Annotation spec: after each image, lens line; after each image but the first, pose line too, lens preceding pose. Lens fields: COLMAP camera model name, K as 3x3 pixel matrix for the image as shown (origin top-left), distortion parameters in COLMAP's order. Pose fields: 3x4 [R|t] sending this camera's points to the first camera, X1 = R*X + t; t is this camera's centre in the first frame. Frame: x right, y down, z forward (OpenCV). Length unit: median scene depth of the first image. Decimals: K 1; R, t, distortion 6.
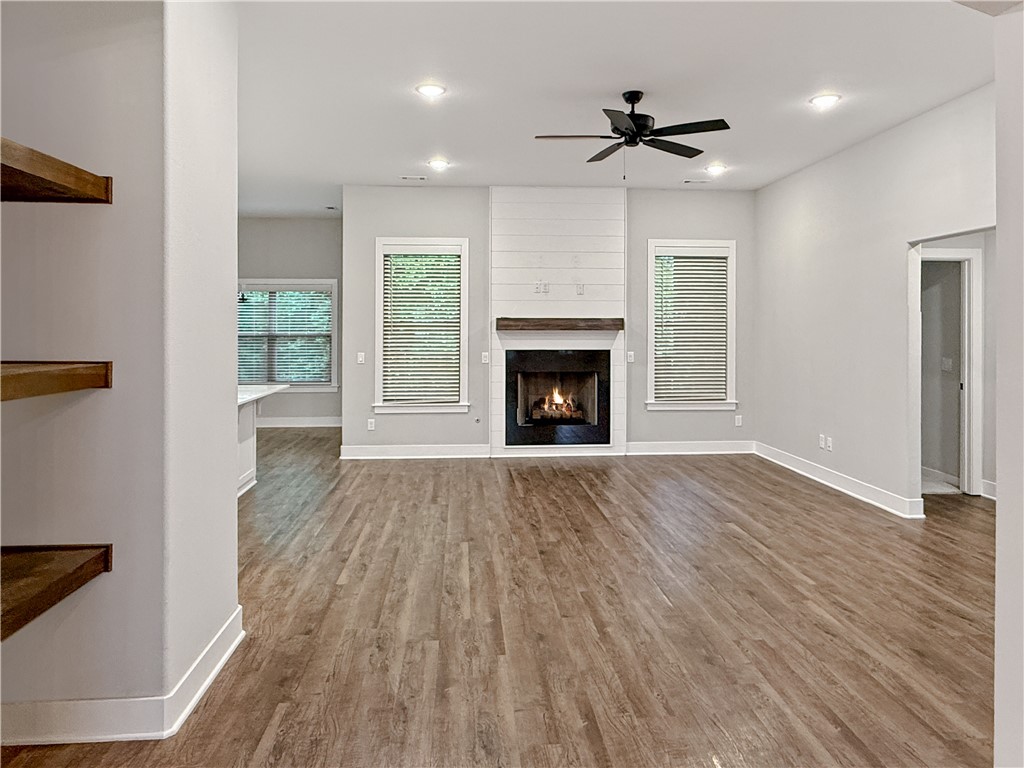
lens RADIAL K [[649.4, 0, 517.9], [0, 649.4, 351.1], [0, 0, 1]] dist [0.003181, -0.002668]
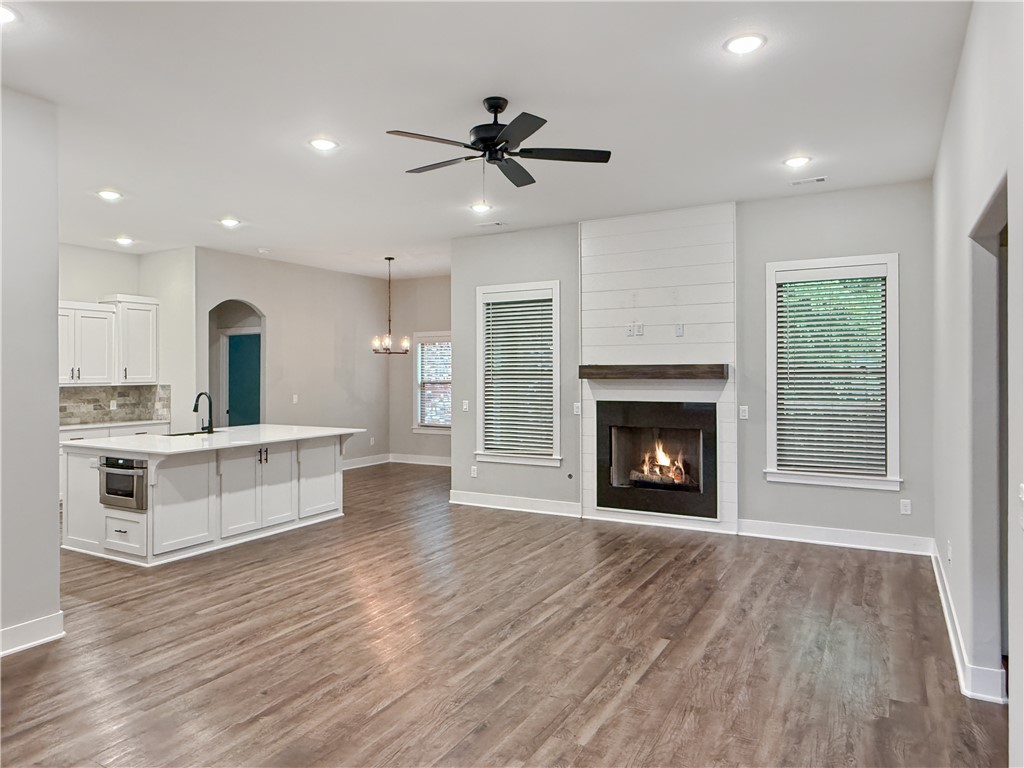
lens RADIAL K [[667.5, 0, 513.1], [0, 667.5, 379.5], [0, 0, 1]] dist [-0.005511, 0.009231]
pose [[0.830848, 0.003674, -0.556487, 0.403647], [-0.010914, 0.999893, -0.009692, -0.020816], [0.556392, 0.014126, 0.830800, 0.165465]]
